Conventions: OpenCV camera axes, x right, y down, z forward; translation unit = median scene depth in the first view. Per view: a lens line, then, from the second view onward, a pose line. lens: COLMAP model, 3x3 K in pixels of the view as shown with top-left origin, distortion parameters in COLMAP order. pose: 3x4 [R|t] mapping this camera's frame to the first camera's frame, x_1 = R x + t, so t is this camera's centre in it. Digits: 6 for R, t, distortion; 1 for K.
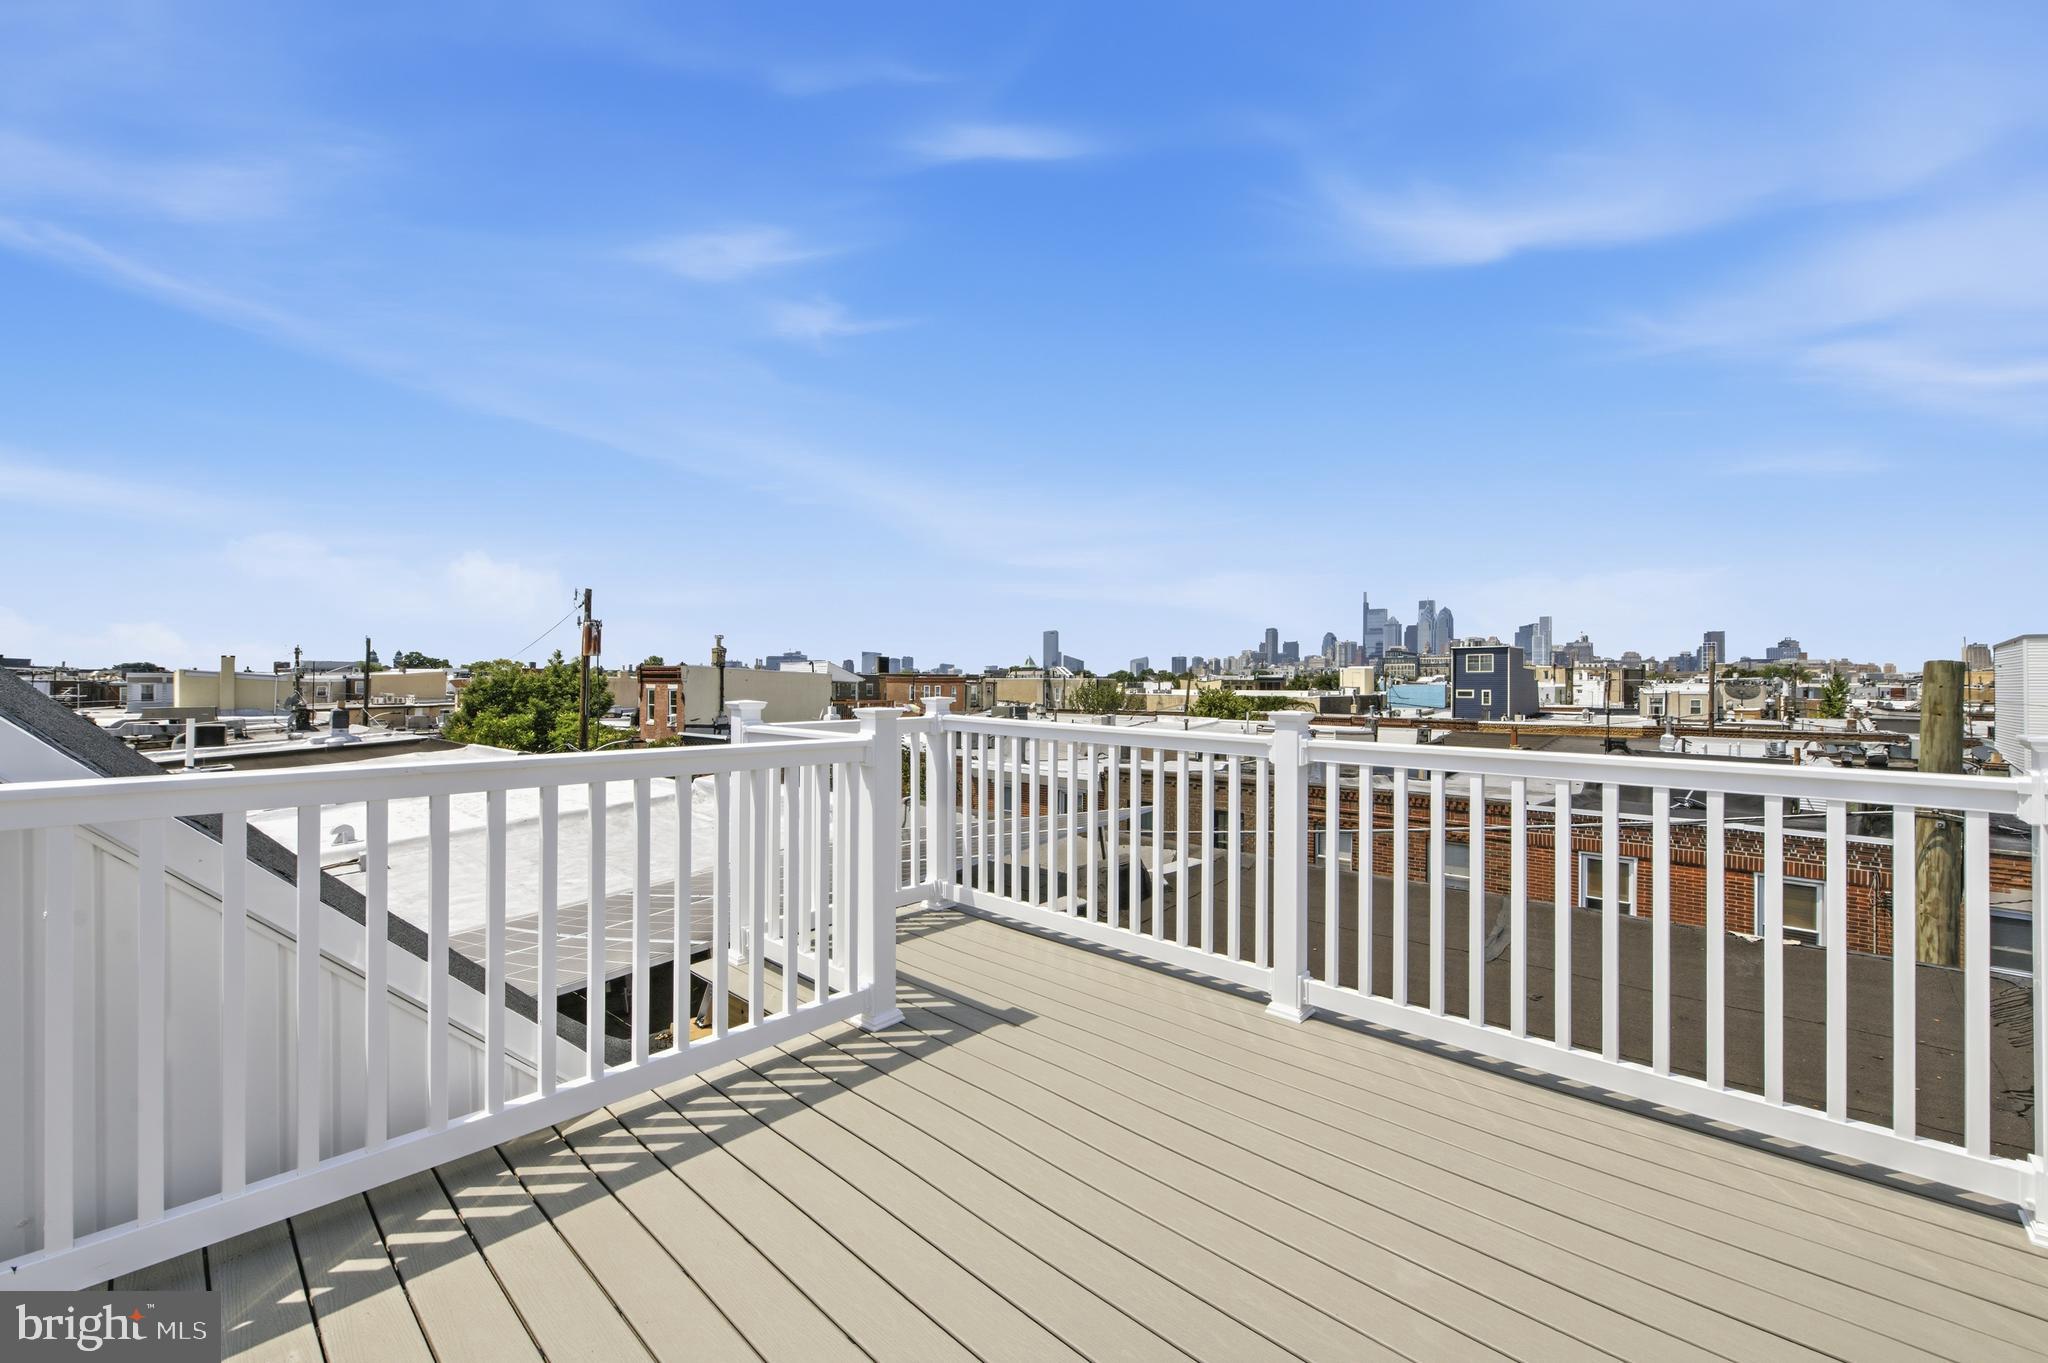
lens RADIAL K [[821.7, 0, 1024.0], [0, 821.7, 672.2], [0, 0, 1]] dist [0.001468, -0.003087]
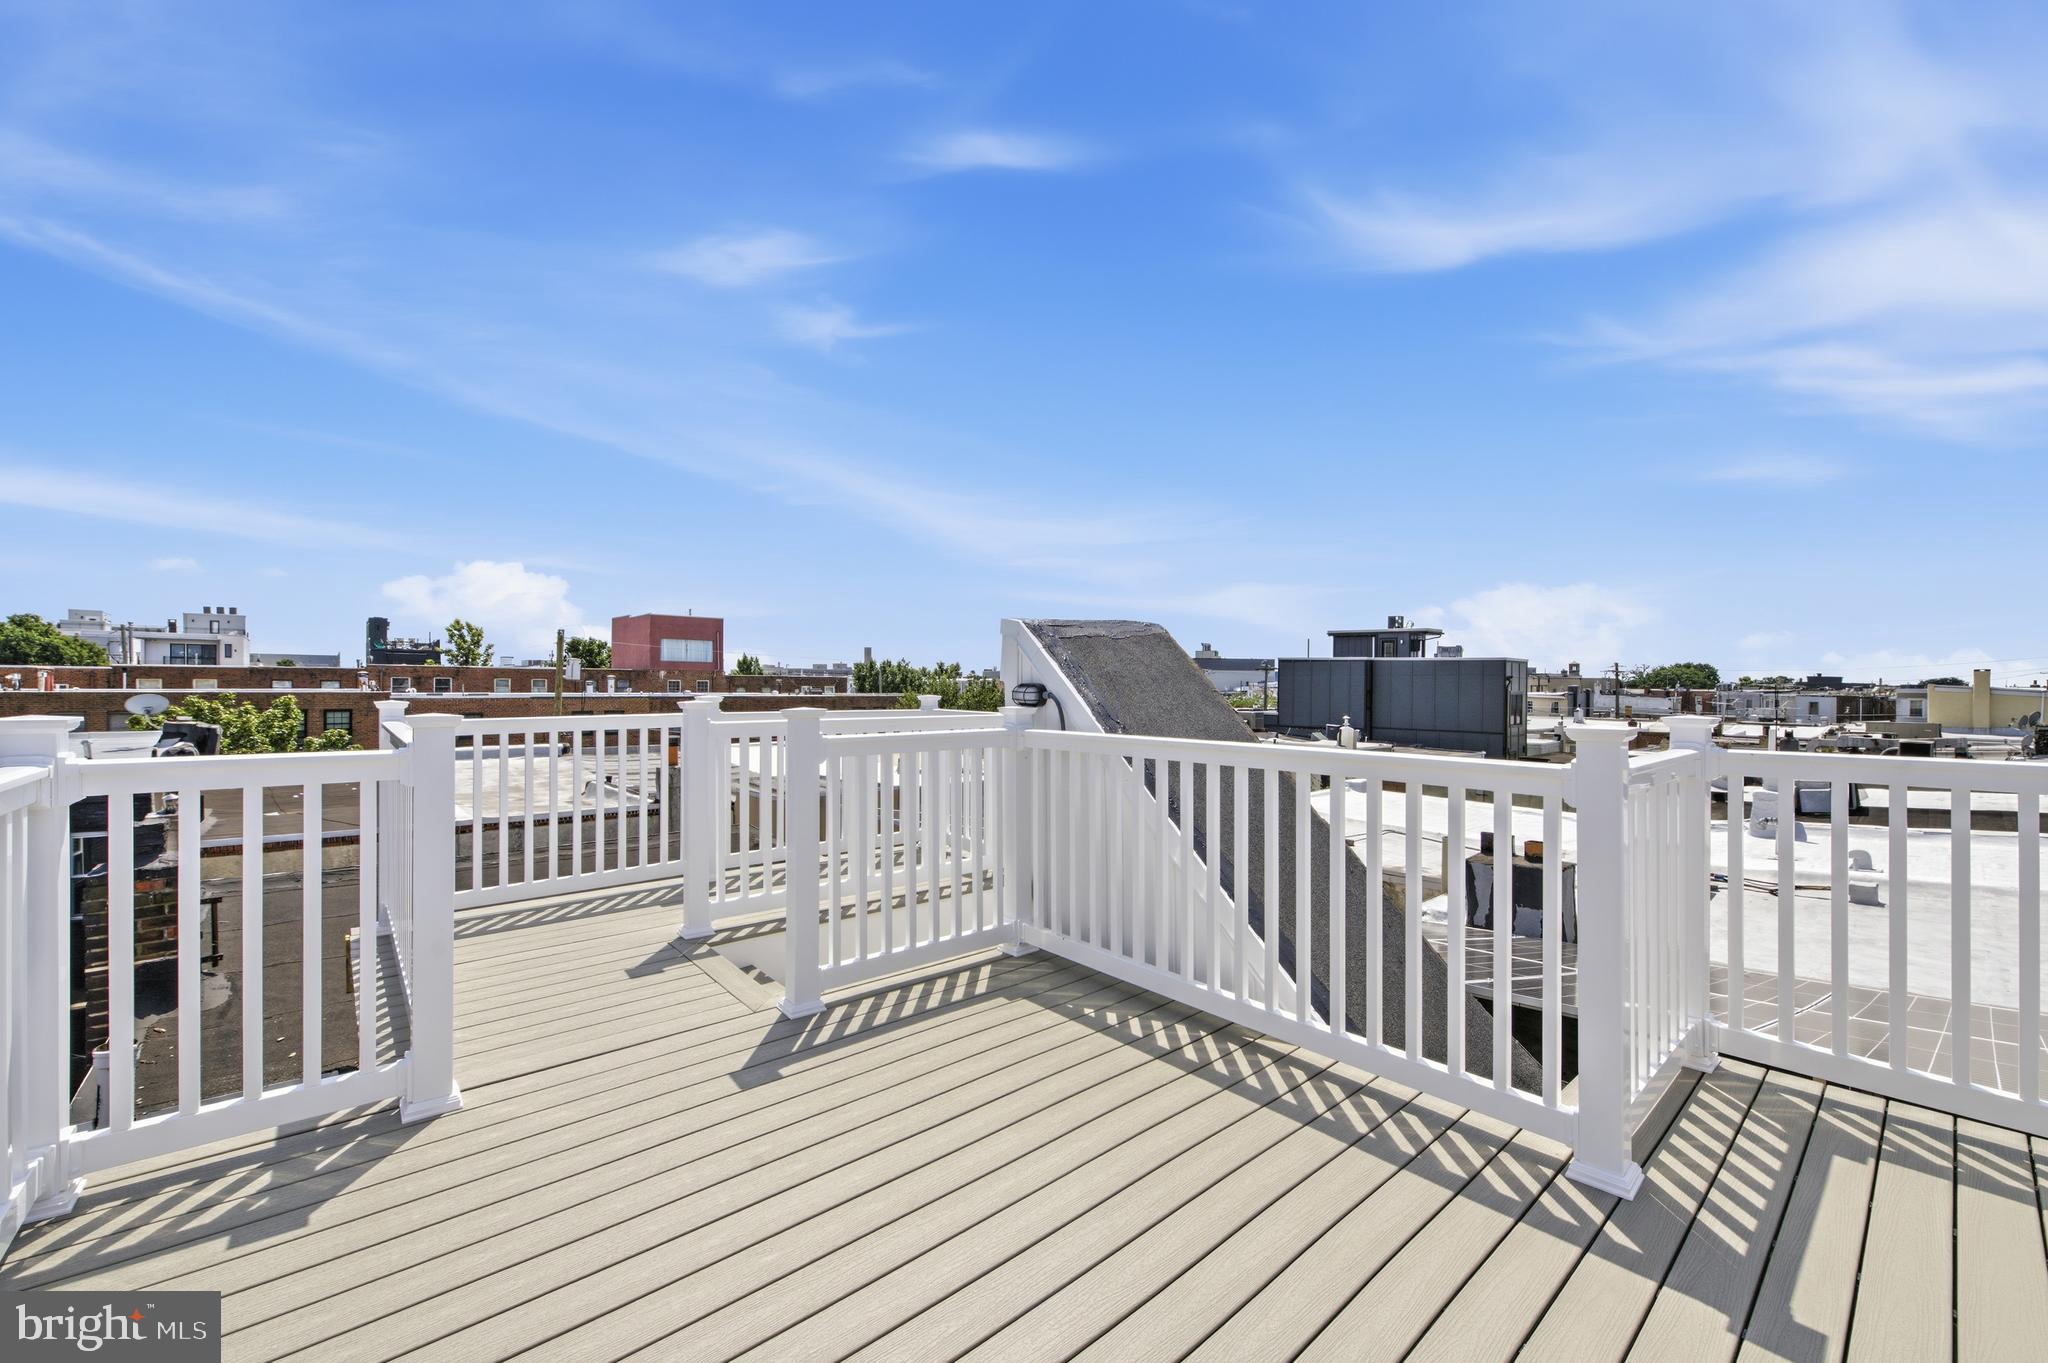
lens RADIAL K [[821.7, 0, 1066.5], [0, 821.7, 686.1], [0, 0, 1]] dist [0.001468, -0.003087]
pose [[-0.082690, -0.003868, -0.996568, 0.664557], [0.001102, 0.999992, -0.003973, 0.012964], [0.996575, -0.001426, -0.082685, 0.728548]]
